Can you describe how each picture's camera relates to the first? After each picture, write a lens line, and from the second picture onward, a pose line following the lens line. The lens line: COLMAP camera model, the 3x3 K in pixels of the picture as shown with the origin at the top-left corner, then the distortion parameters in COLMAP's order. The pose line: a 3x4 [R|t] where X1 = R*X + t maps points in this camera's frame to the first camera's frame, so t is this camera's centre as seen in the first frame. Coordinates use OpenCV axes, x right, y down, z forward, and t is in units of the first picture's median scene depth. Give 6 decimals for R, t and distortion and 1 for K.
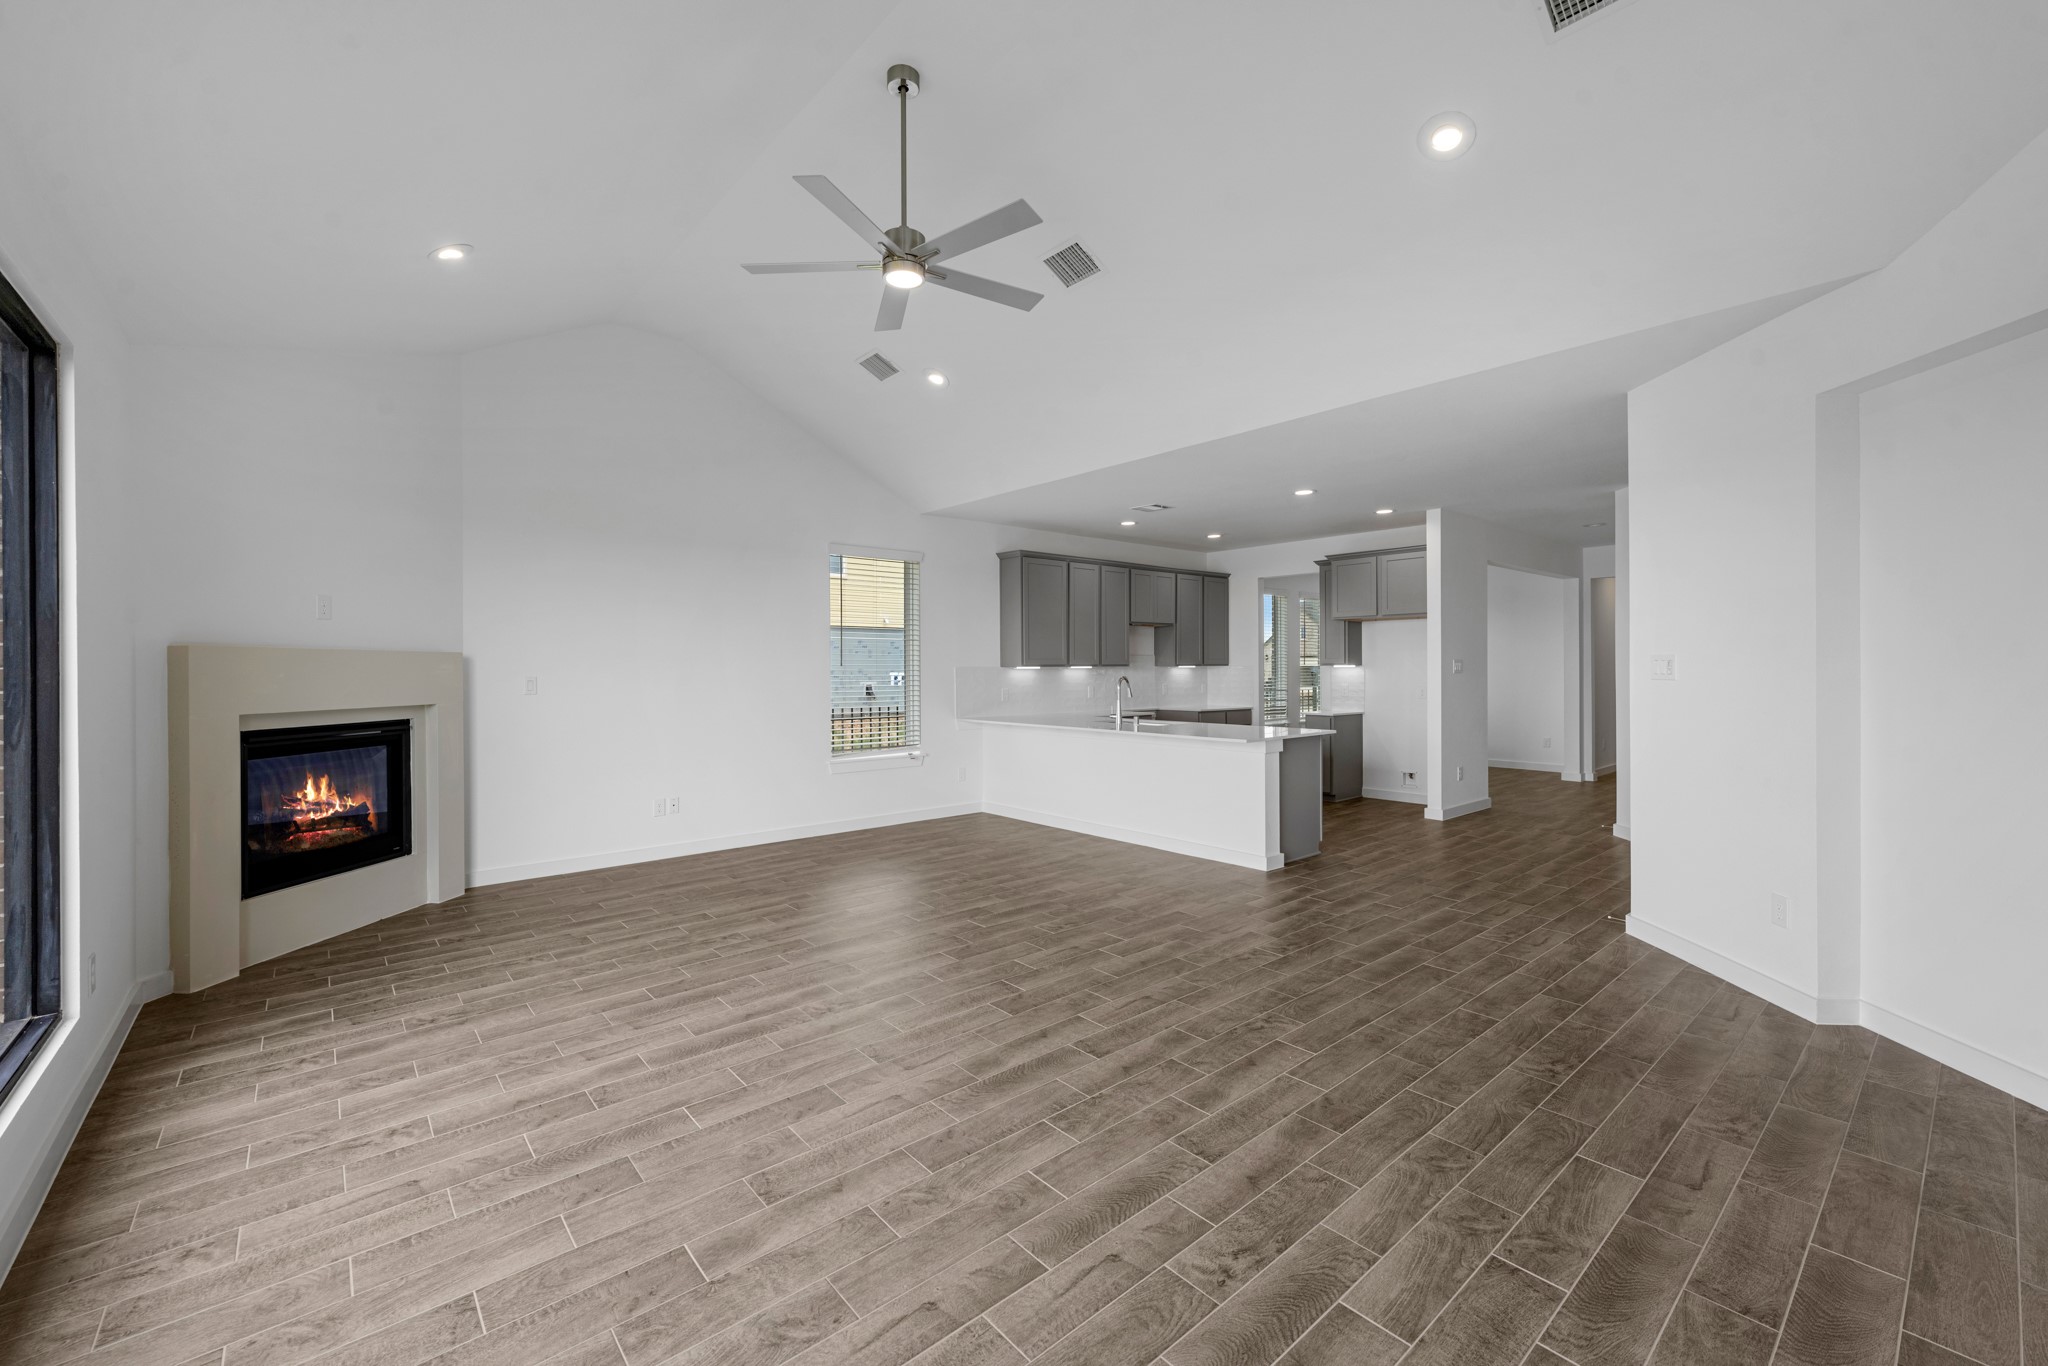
lens RADIAL K [[827.7, 0, 1016.3], [0, 827.7, 670.3], [0, 0, 1]] dist [0.001498, 0.000464]
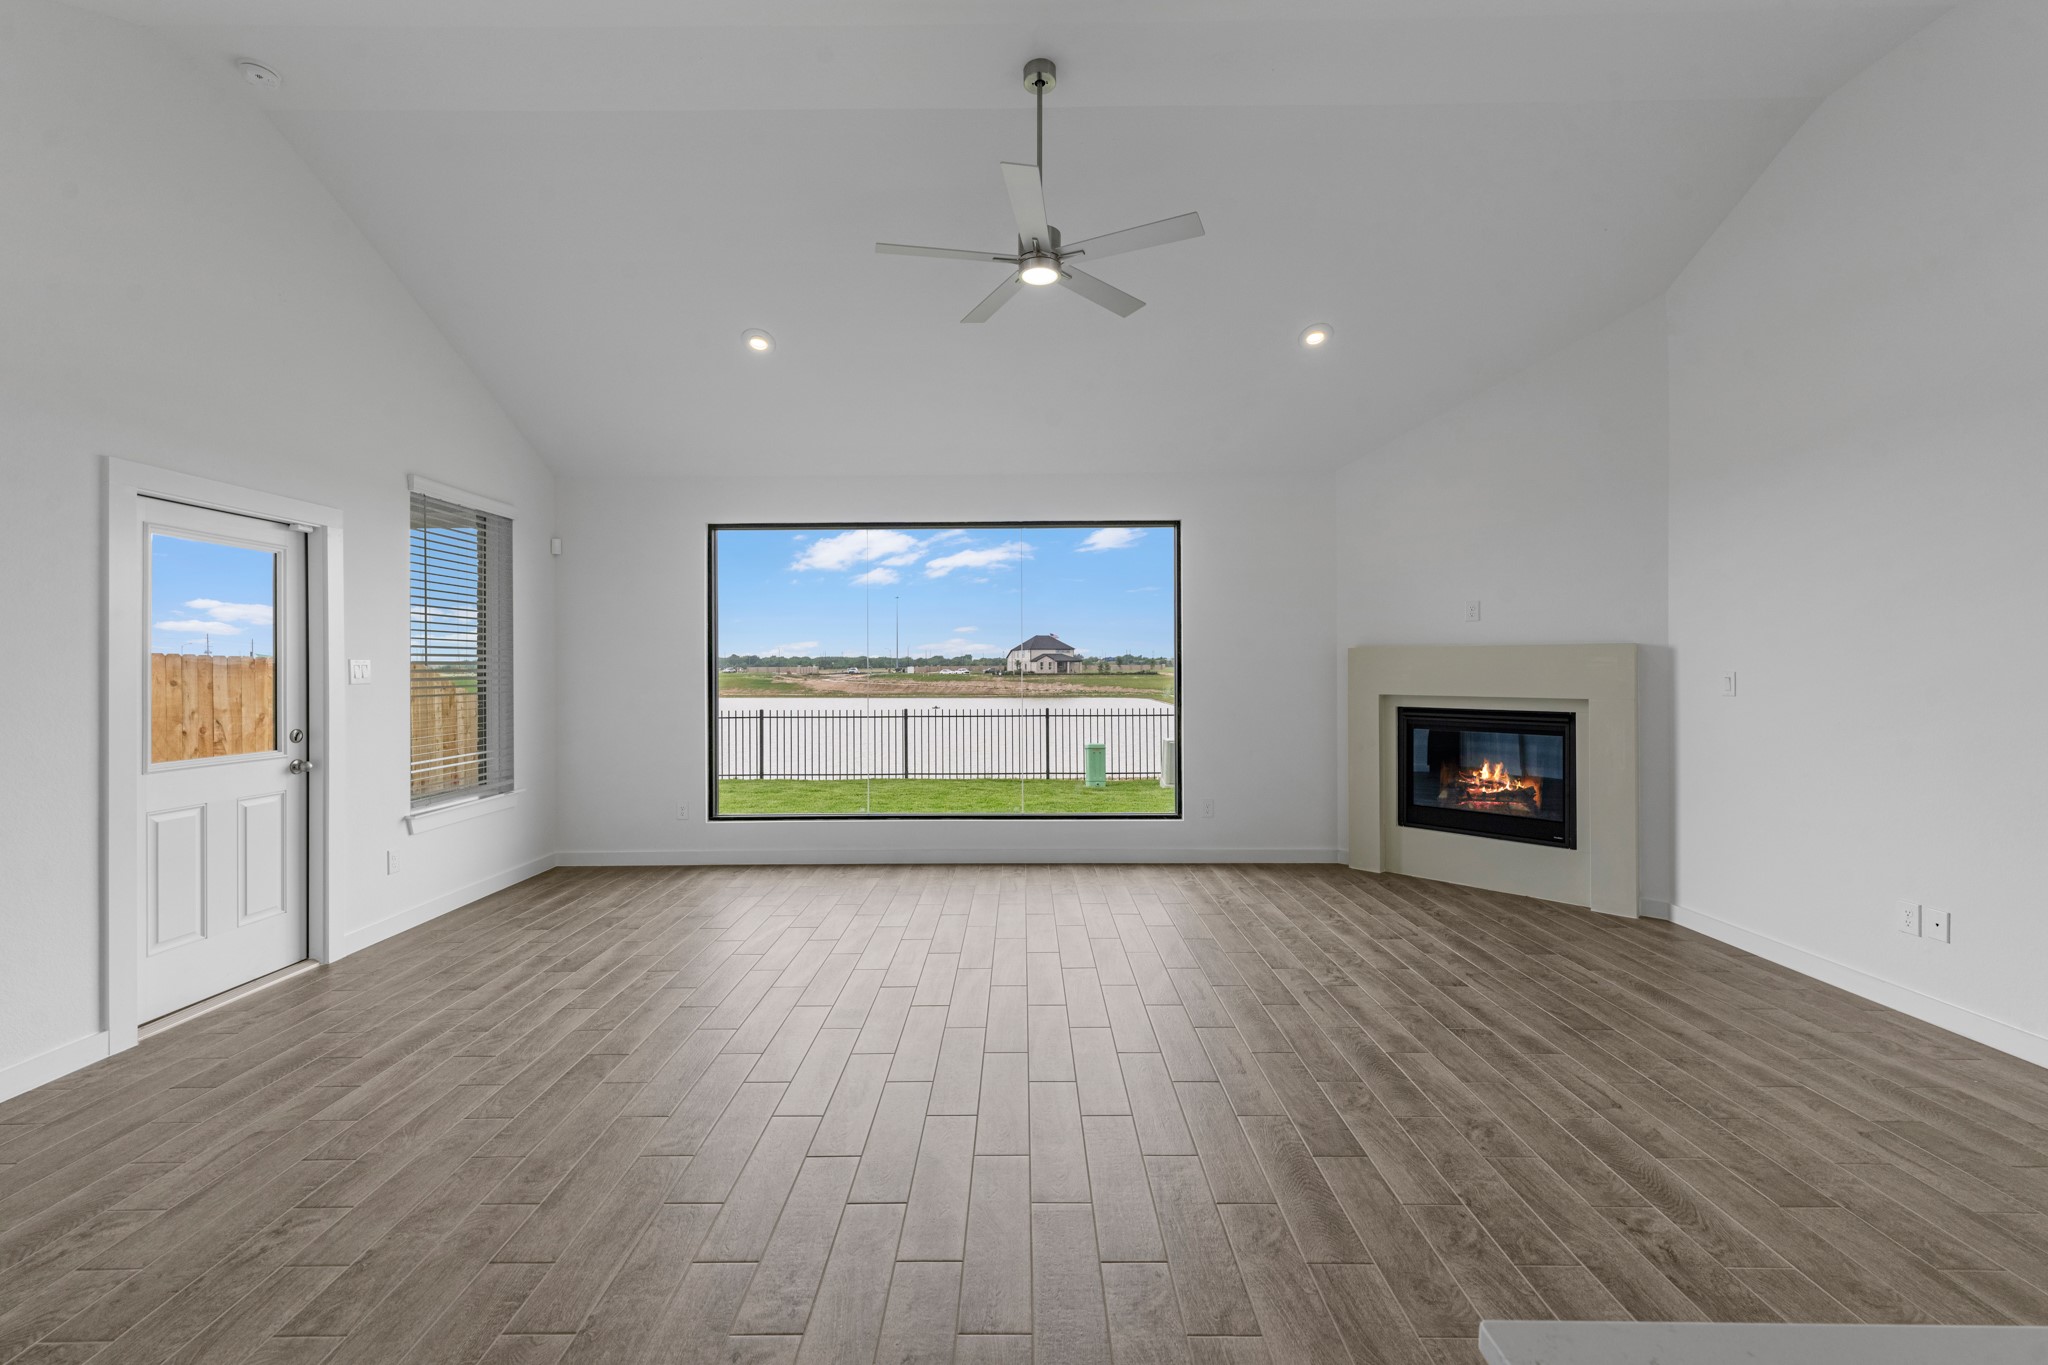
lens RADIAL K [[827.7, 0, 1016.3], [0, 827.7, 669.8], [0, 0, 1]] dist [0.001498, 0.000464]
pose [[-0.656301, 0.011186, -0.754416, 0.534646], [0.004233, 0.999929, 0.011144, -0.007548], [0.754487, 0.004121, -0.656302, 1.366428]]
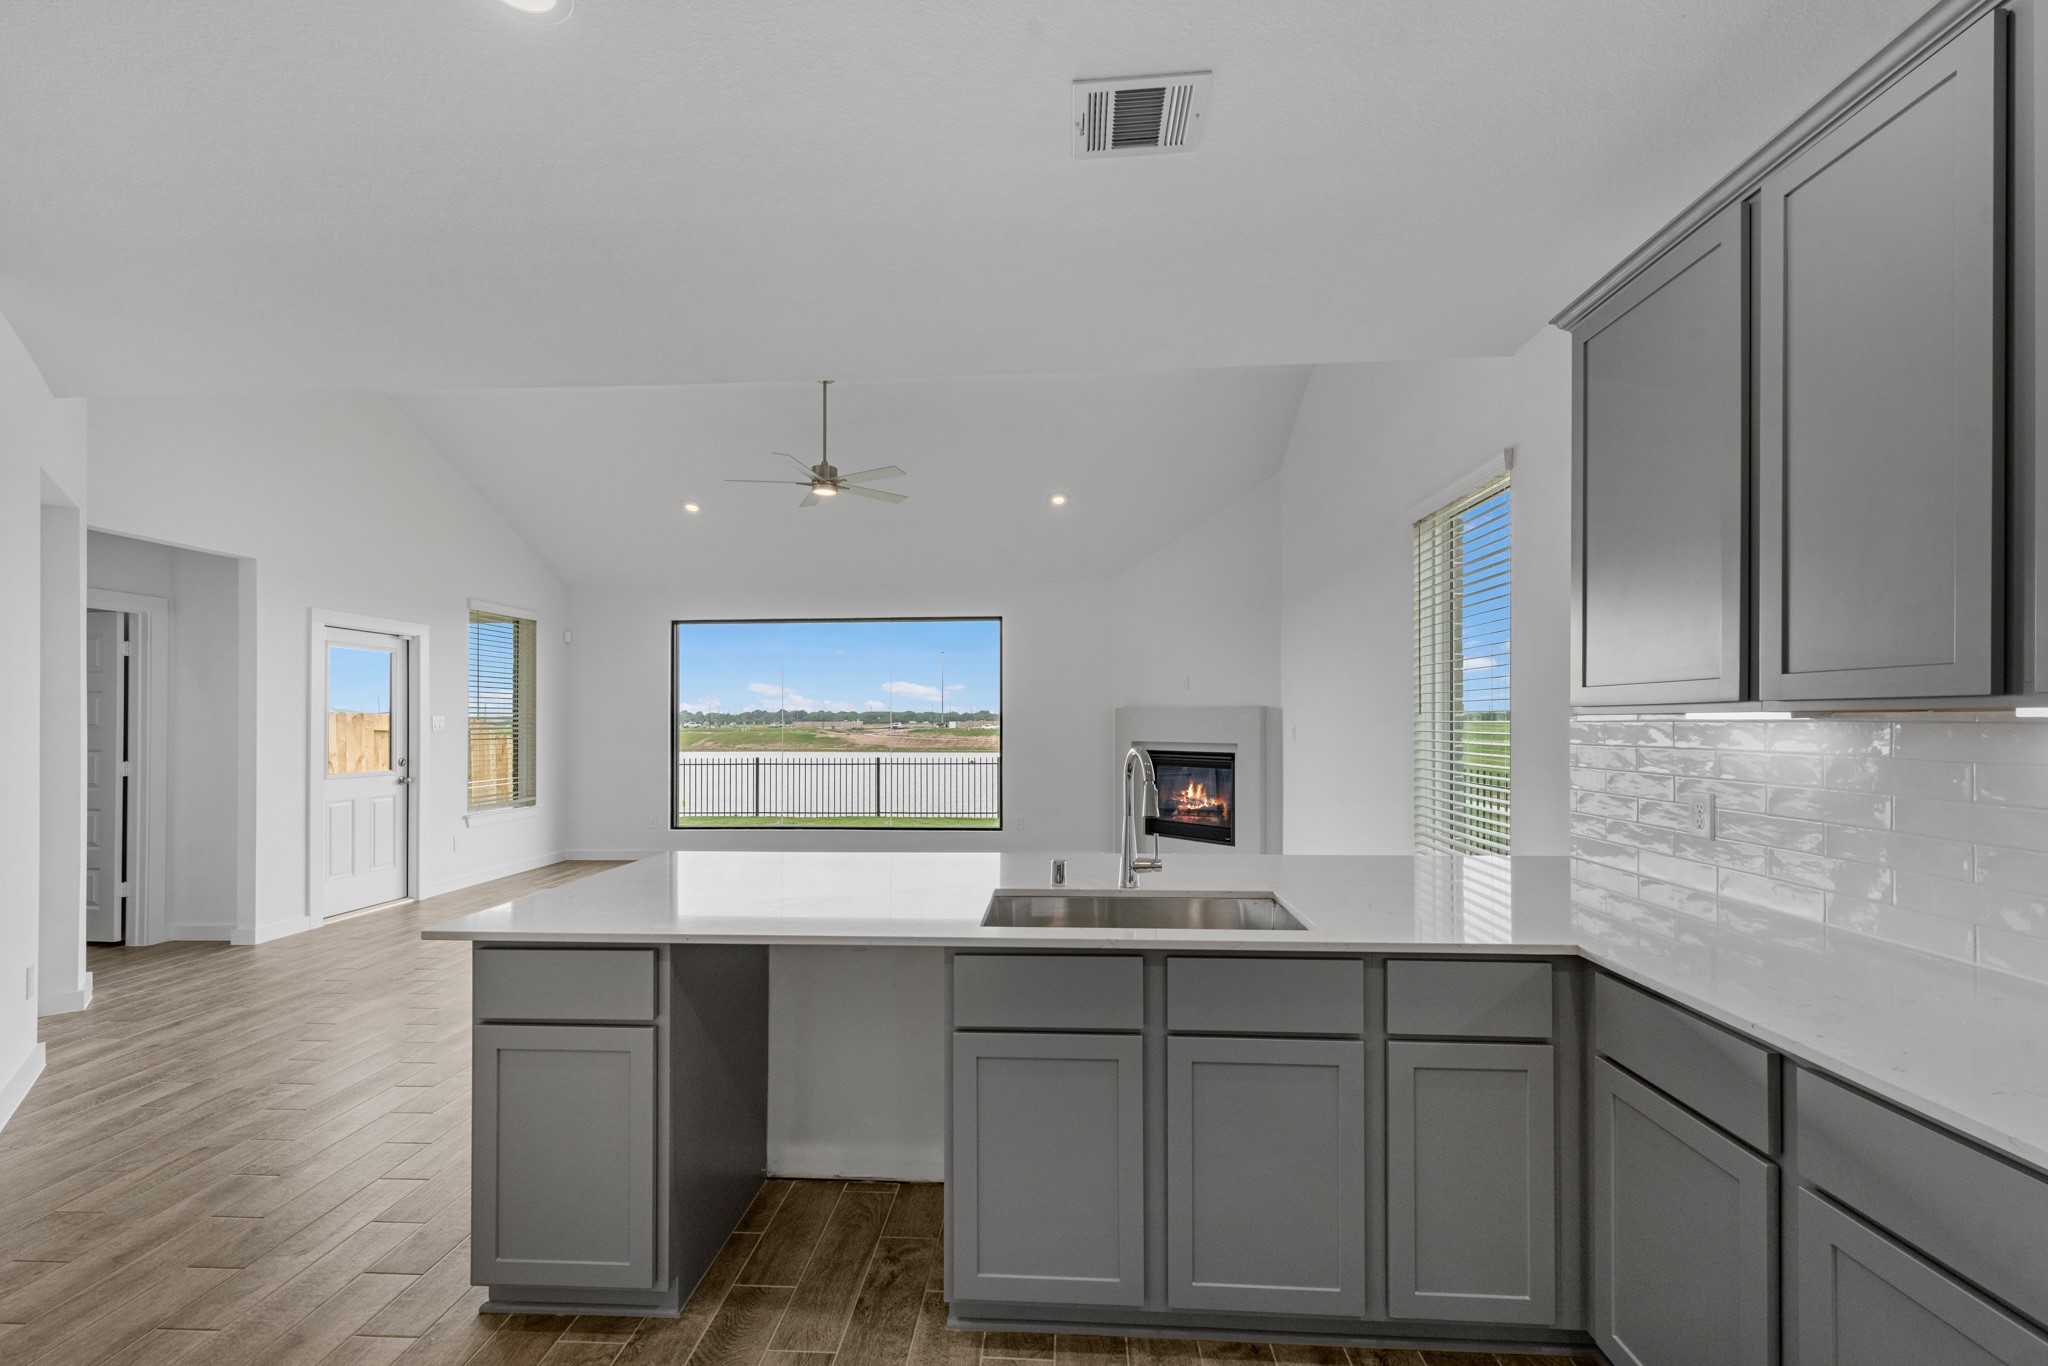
lens RADIAL K [[835.9, 0, 1021.1], [0, 835.9, 718.4], [0, 0, 1]] dist [0.001244, -0.000028]
pose [[-0.693950, 0.004659, -0.720008, 0.692403], [0.003171, 0.999989, 0.003414, -0.009892], [0.720016, 0.000086, -0.693958, 2.094409]]
